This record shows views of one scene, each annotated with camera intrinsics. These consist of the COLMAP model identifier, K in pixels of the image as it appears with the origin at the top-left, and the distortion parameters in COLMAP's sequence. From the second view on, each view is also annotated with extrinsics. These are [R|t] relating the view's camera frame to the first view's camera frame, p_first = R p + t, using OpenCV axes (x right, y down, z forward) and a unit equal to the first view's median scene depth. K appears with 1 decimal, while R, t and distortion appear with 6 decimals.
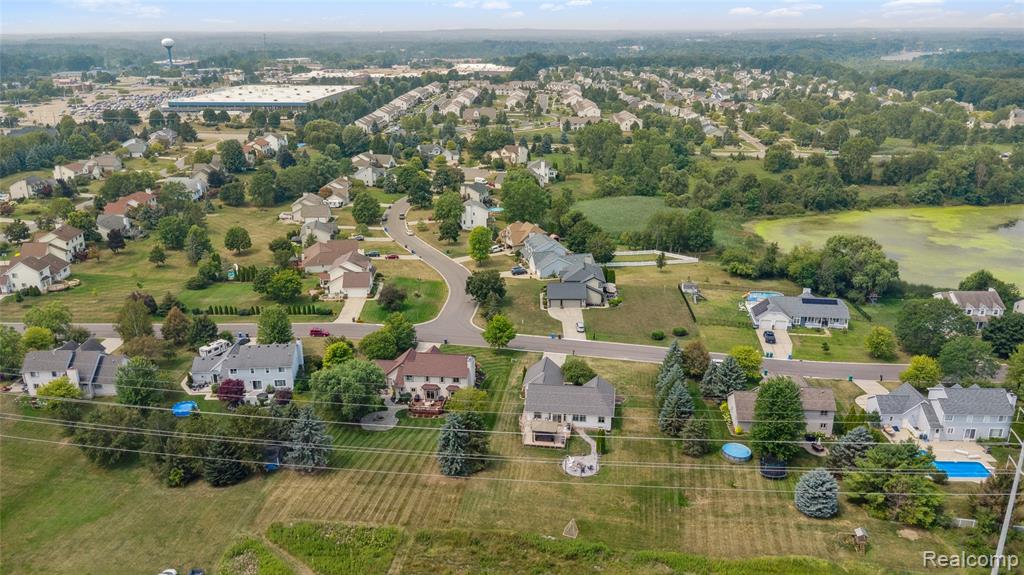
lens RADIAL K [[757.5, 0, 508.8], [0, 757.5, 285.7], [0, 0, 1]] dist [0.042905, -0.050402]
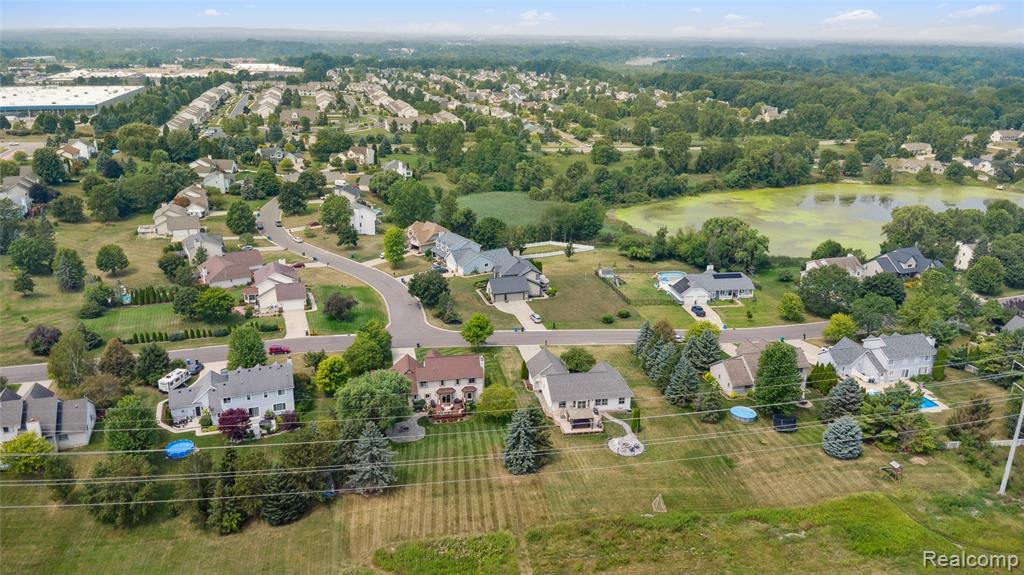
lens RADIAL K [[739.8, 0, 509.4], [0, 739.8, 284.4], [0, 0, 1]] dist [0.043566, -0.051171]
pose [[0.952524, -0.080382, 0.293661, -0.210827], [0.079693, 0.996716, 0.014330, -0.007943], [-0.293848, 0.009753, 0.955802, 0.040070]]
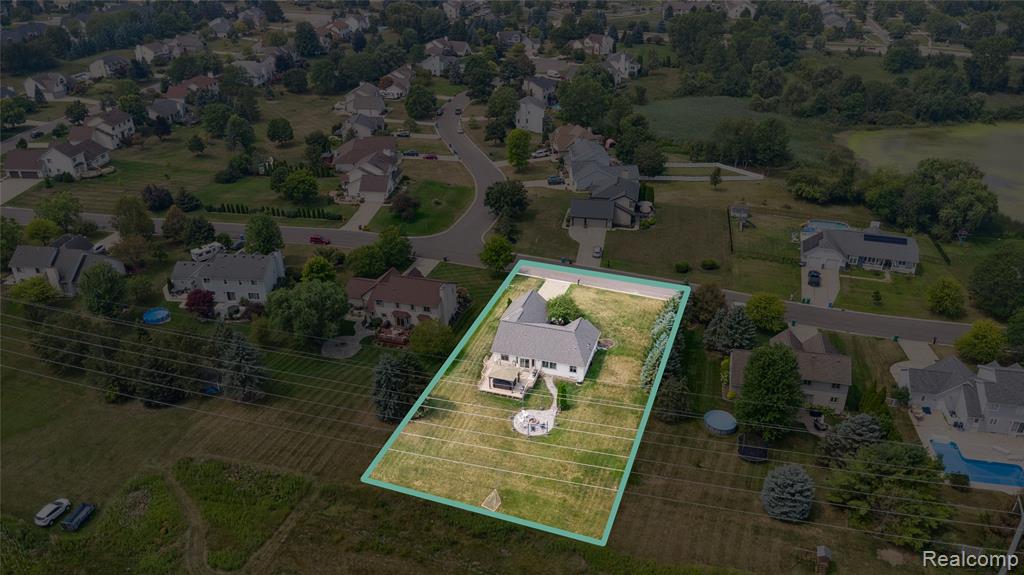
lens RADIAL K [[739.8, 0, 509.4], [0, 739.8, 284.4], [0, 0, 1]] dist [0.043566, -0.051171]
pose [[0.985891, 0.074586, -0.149852, 0.114242], [-0.051218, 0.986719, 0.154153, -0.034530], [0.159359, -0.144303, 0.976617, 0.102082]]
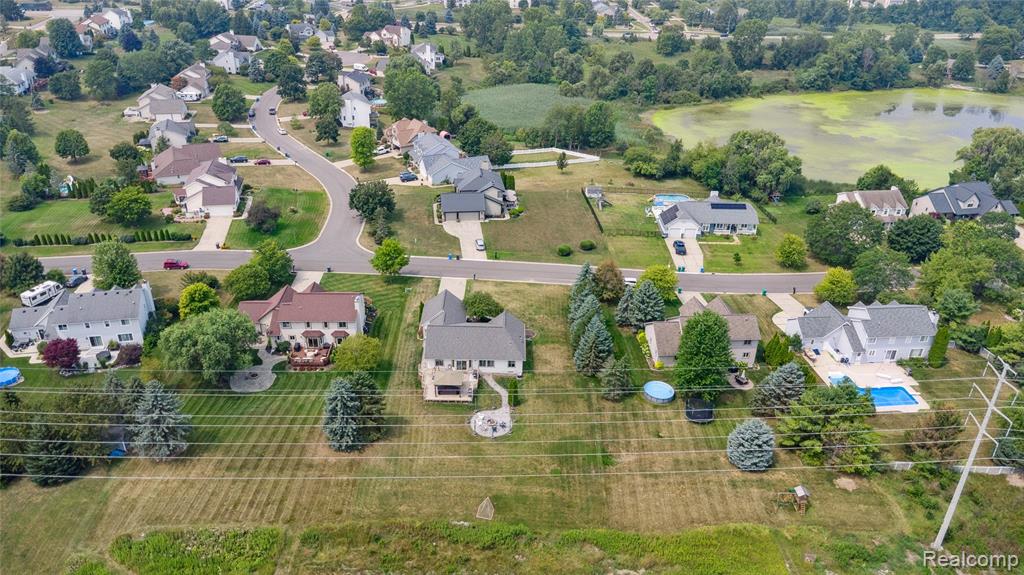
lens RADIAL K [[739.8, 0, 509.4], [0, 739.8, 284.4], [0, 0, 1]] dist [0.043566, -0.051171]
pose [[0.988575, -0.046830, 0.143273, -0.000466], [0.023267, 0.986531, 0.161909, -0.037256], [-0.148925, -0.156726, 0.976349, 0.111683]]
